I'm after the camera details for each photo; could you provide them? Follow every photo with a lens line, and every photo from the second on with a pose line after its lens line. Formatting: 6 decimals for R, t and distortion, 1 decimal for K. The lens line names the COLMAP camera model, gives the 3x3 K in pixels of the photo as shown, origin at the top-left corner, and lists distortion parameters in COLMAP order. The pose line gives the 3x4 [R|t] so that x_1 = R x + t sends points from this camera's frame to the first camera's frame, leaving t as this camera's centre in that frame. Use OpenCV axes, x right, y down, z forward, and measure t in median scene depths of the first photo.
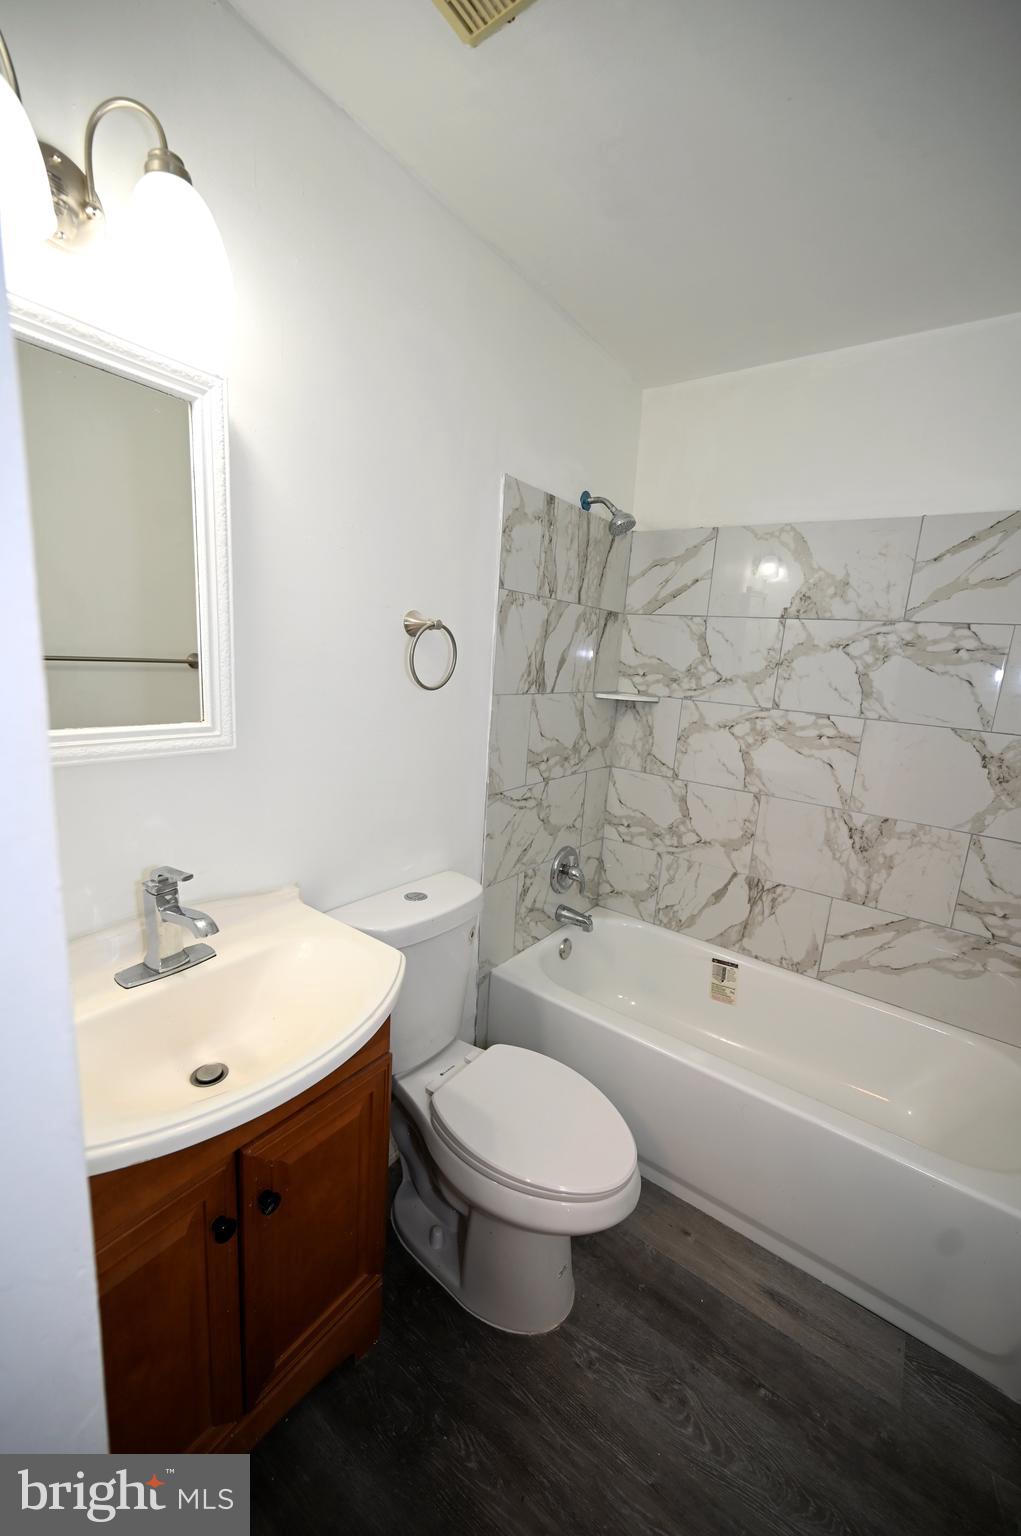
lens RADIAL K [[600.8, 0, 513.2], [0, 600.8, 767.9], [0, 0, 1]] dist [0.000055, -0.000017]
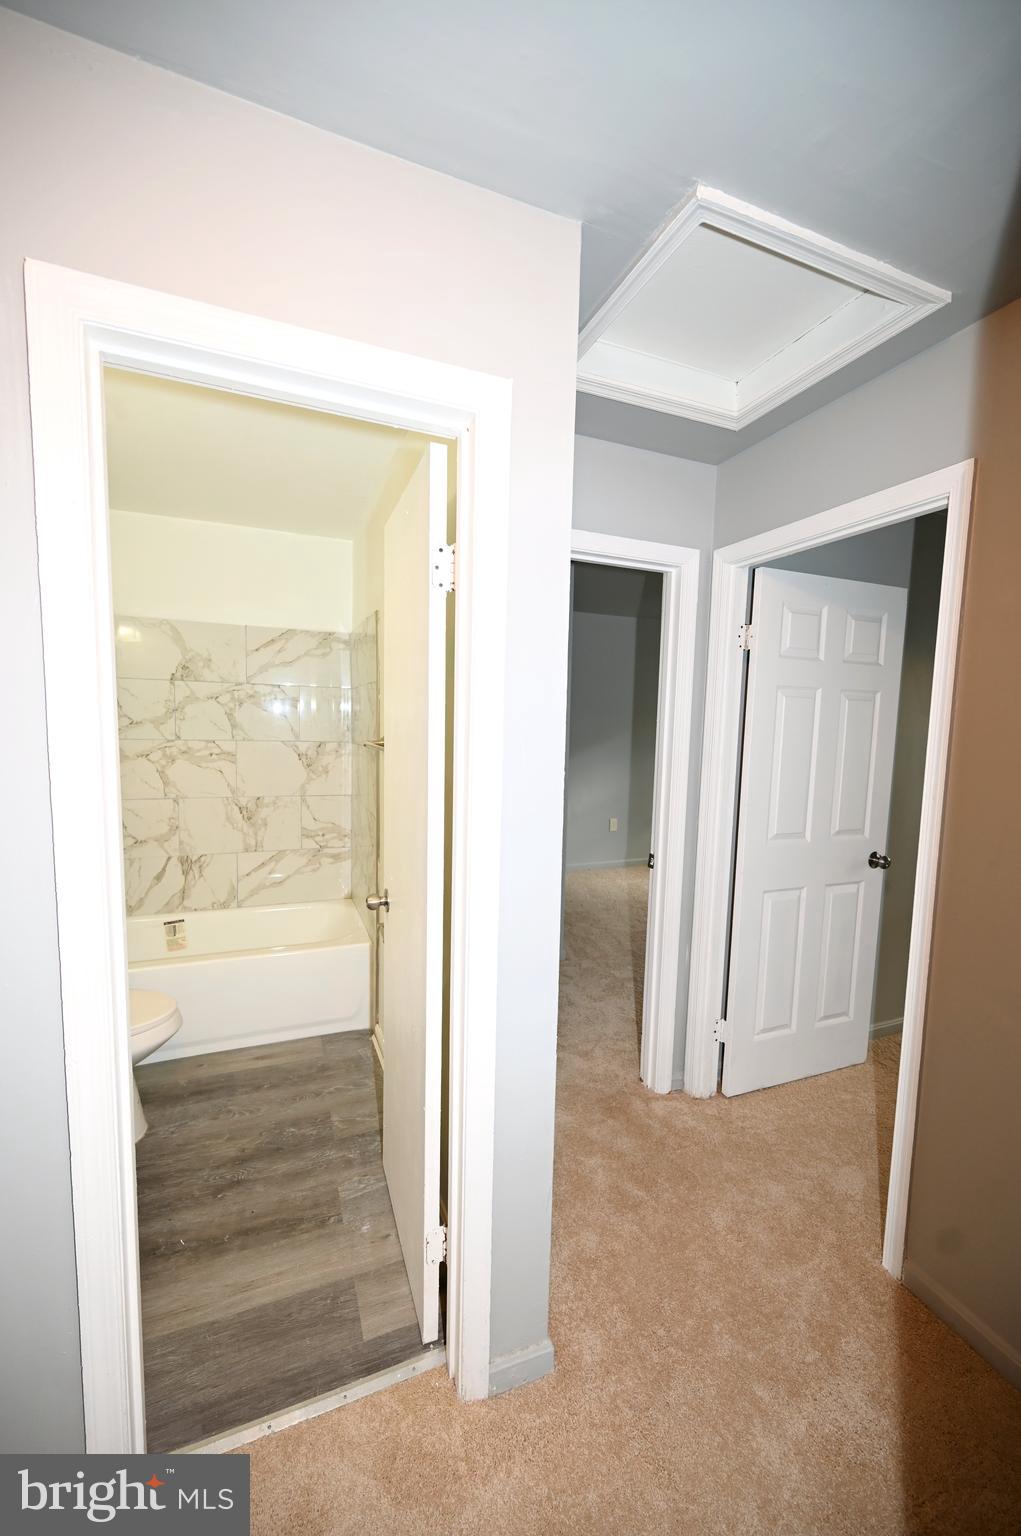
lens RADIAL K [[600.8, 0, 513.2], [0, 600.8, 767.9], [0, 0, 1]] dist [0.000055, -0.000017]
pose [[0.524792, -0.123842, 0.842174, -0.402612], [0.173890, 0.984094, 0.036353, 0.062832], [-0.833280, 0.127368, 0.537979, -0.502294]]
